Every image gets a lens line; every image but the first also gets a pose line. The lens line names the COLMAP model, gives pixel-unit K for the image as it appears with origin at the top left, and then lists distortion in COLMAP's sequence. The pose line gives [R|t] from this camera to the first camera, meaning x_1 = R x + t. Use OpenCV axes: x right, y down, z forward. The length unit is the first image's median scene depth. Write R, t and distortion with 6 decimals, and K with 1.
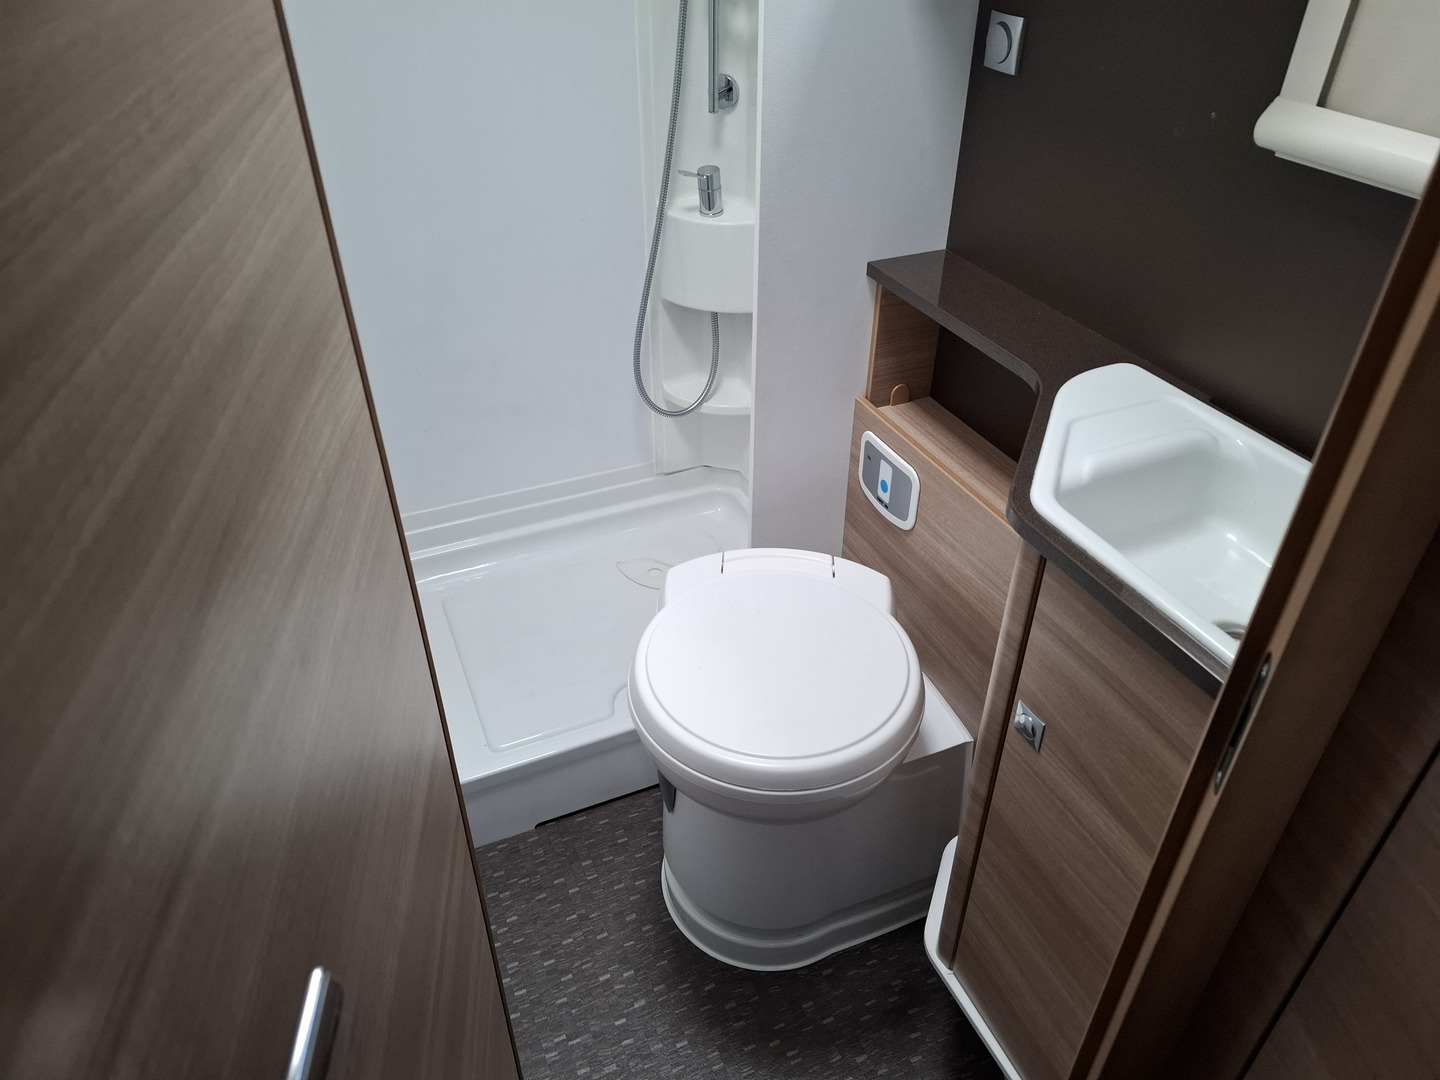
lens RADIAL K [[1001.1, 0, 720.0], [0, 1001.1, 541.1], [0, 0, 1]] dist [0.051883, -0.039626]
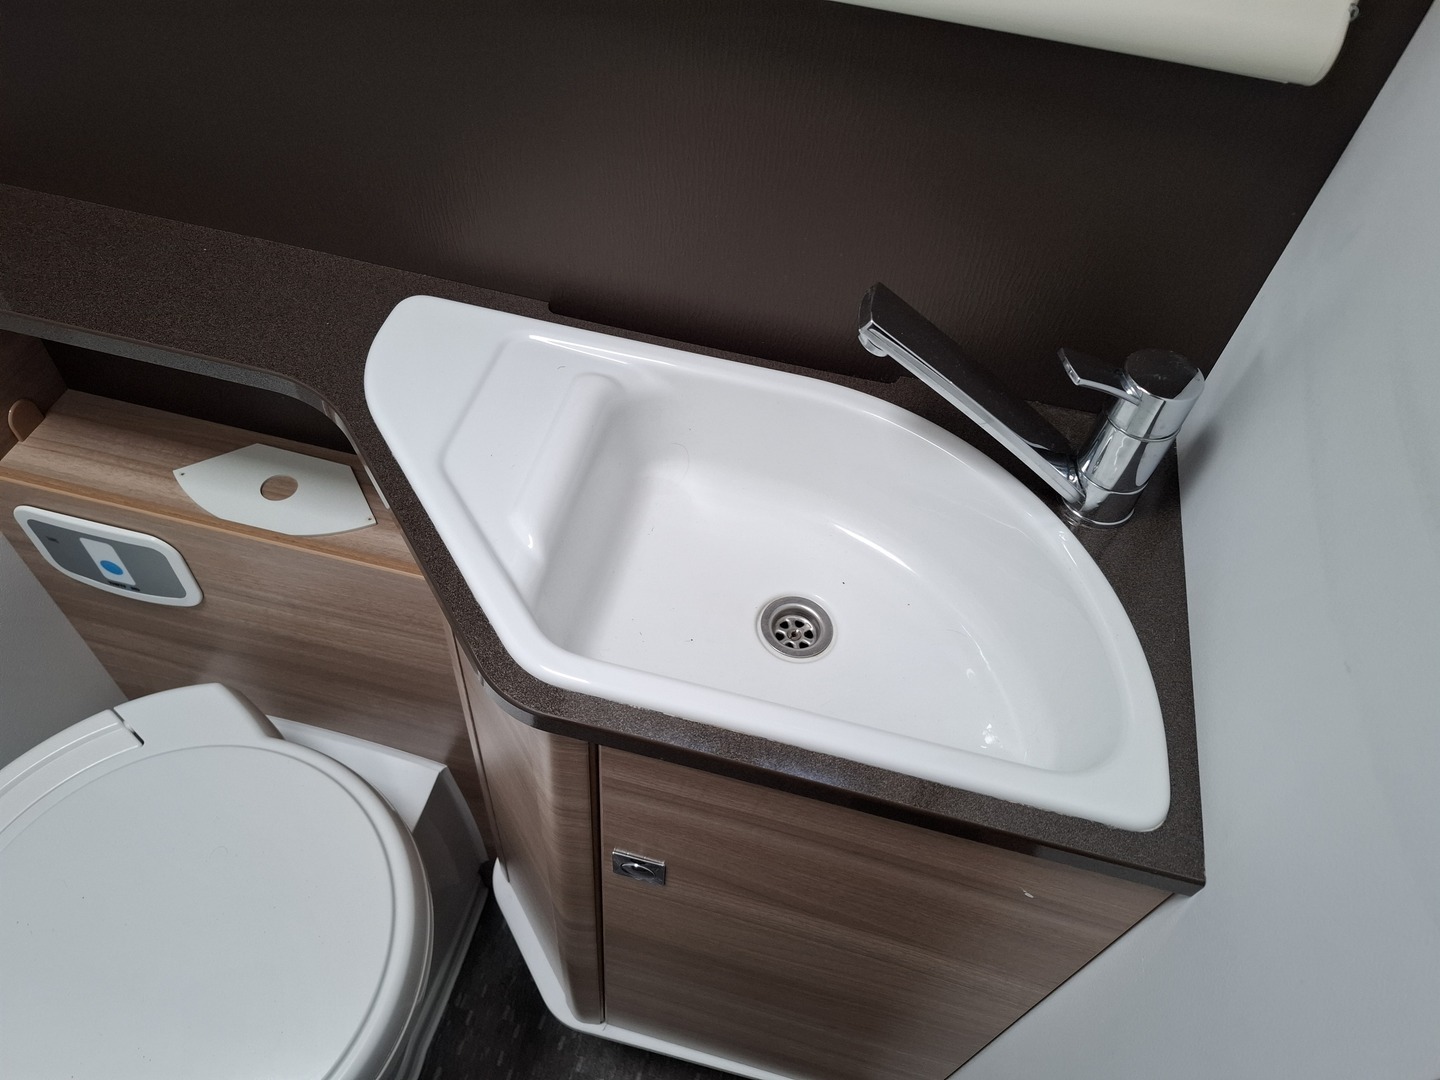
lens RADIAL K [[1001.1, 0, 718.1], [0, 1001.1, 538.2], [0, 0, 1]] dist [0.051883, -0.039626]
pose [[0.597666, -0.595403, 0.536927, 0.063320], [0.400424, 0.801867, 0.443475, -0.197315], [-0.694590, -0.050052, 0.717662, 0.299499]]
